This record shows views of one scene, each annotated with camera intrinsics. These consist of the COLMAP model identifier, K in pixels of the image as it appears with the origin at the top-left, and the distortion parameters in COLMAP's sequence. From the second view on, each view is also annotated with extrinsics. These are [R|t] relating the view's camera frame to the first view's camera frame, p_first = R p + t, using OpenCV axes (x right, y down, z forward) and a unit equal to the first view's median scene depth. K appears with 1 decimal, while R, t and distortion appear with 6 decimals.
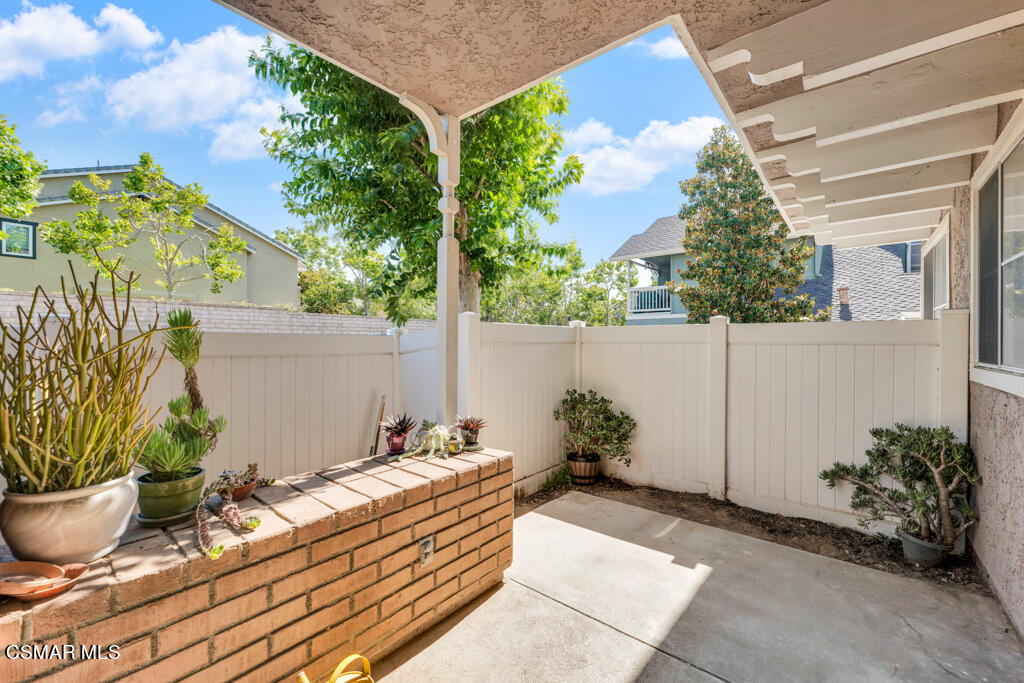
lens RADIAL K [[415.0, 0, 513.1], [0, 415.0, 342.3], [0, 0, 1]] dist [-0.001087, 0.000064]
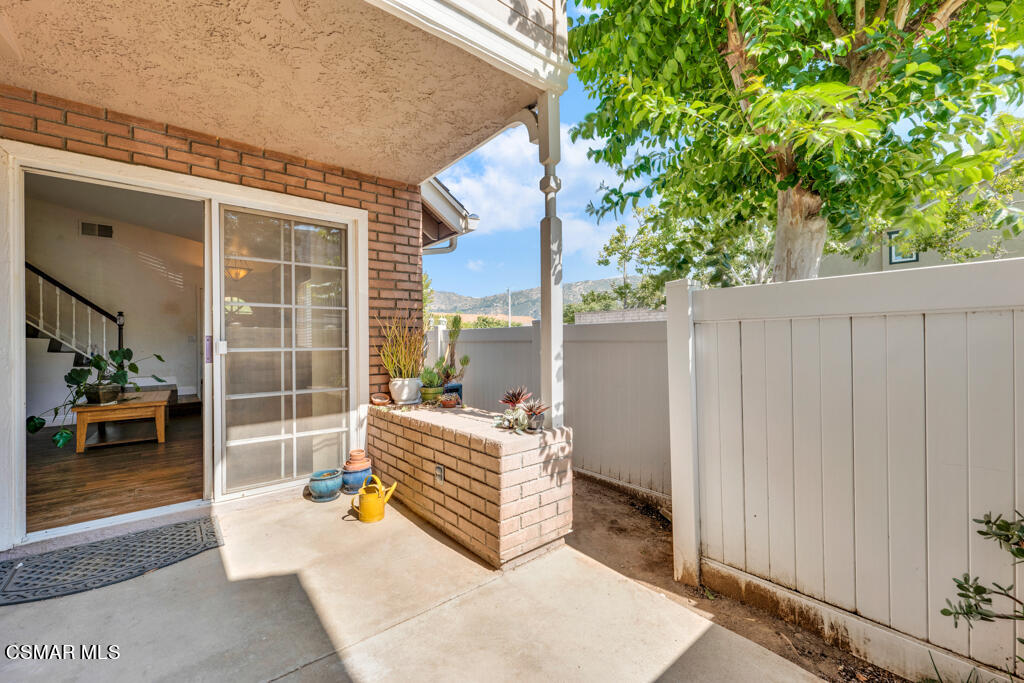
lens RADIAL K [[415.0, 0, 513.2], [0, 415.0, 340.2], [0, 0, 1]] dist [-0.001087, 0.000064]
pose [[-0.177806, -0.006086, -0.984047, 1.050282], [0.008390, 0.999935, -0.007700, 0.054360], [0.984030, -0.009625, -0.177743, 1.380076]]
